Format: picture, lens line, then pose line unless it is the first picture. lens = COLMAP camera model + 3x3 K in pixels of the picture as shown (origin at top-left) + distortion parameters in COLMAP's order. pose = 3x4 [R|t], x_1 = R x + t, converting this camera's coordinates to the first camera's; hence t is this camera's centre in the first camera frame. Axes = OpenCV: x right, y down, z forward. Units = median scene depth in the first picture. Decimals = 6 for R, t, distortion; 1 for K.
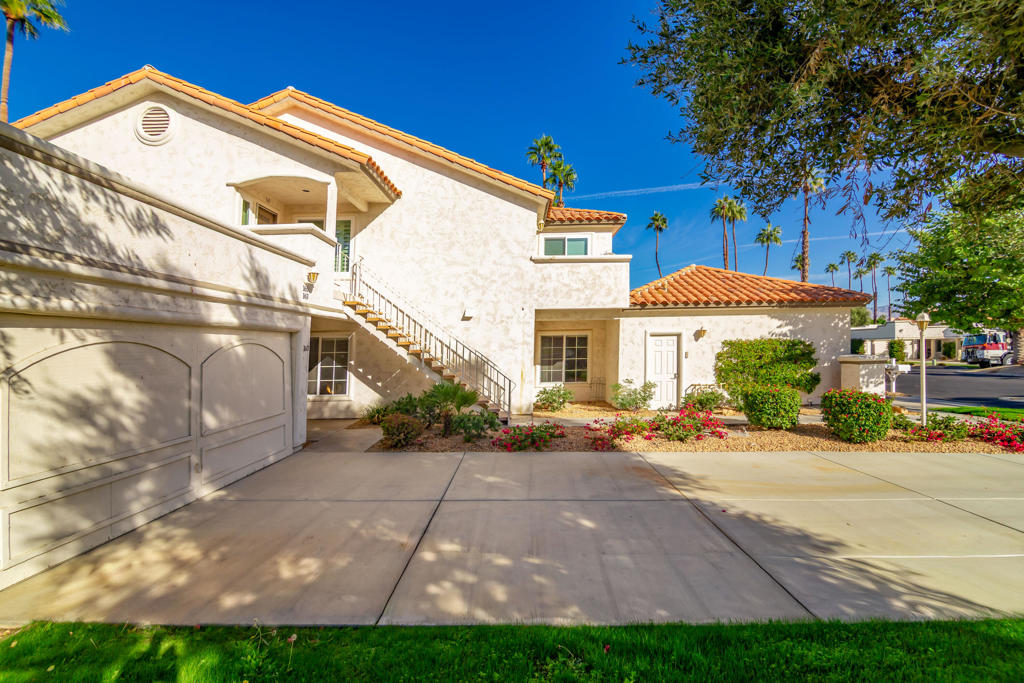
lens RADIAL K [[478.8, 0, 512.0], [0, 478.8, 341.5], [0, 0, 1]] dist [0.000656, 0.000087]
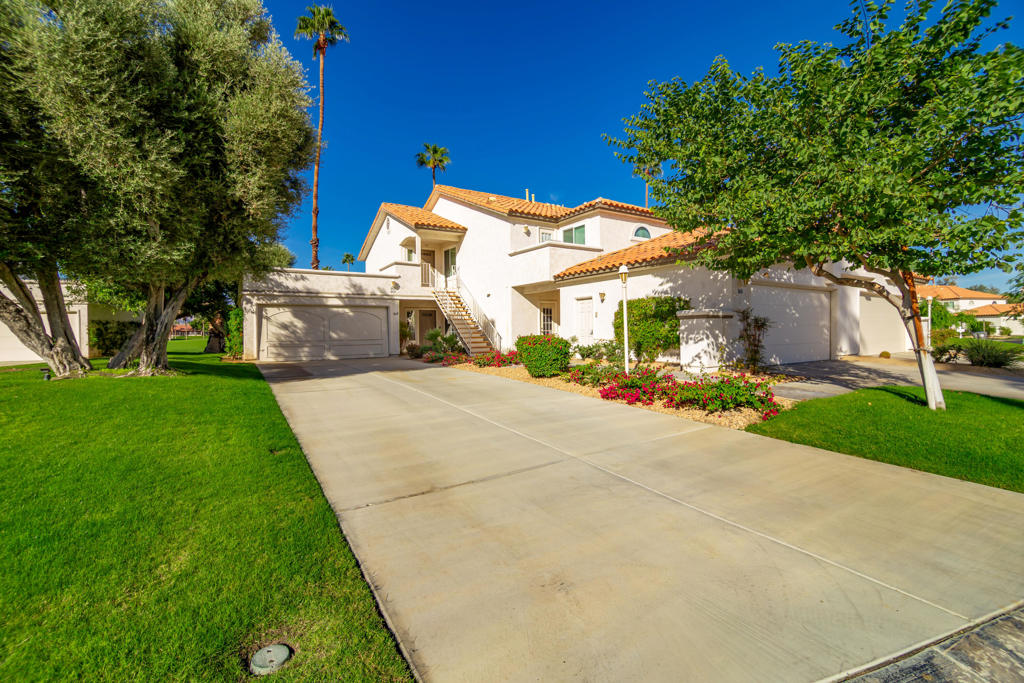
lens RADIAL K [[453.9, 0, 507.7], [0, 453.9, 343.5], [0, 0, 1]] dist [-0.001188, -0.000225]
pose [[0.511312, 0.032602, -0.858777, 2.383515], [0.011469, 0.998932, 0.044751, 0.091956], [0.859319, -0.032731, 0.510392, 0.437294]]
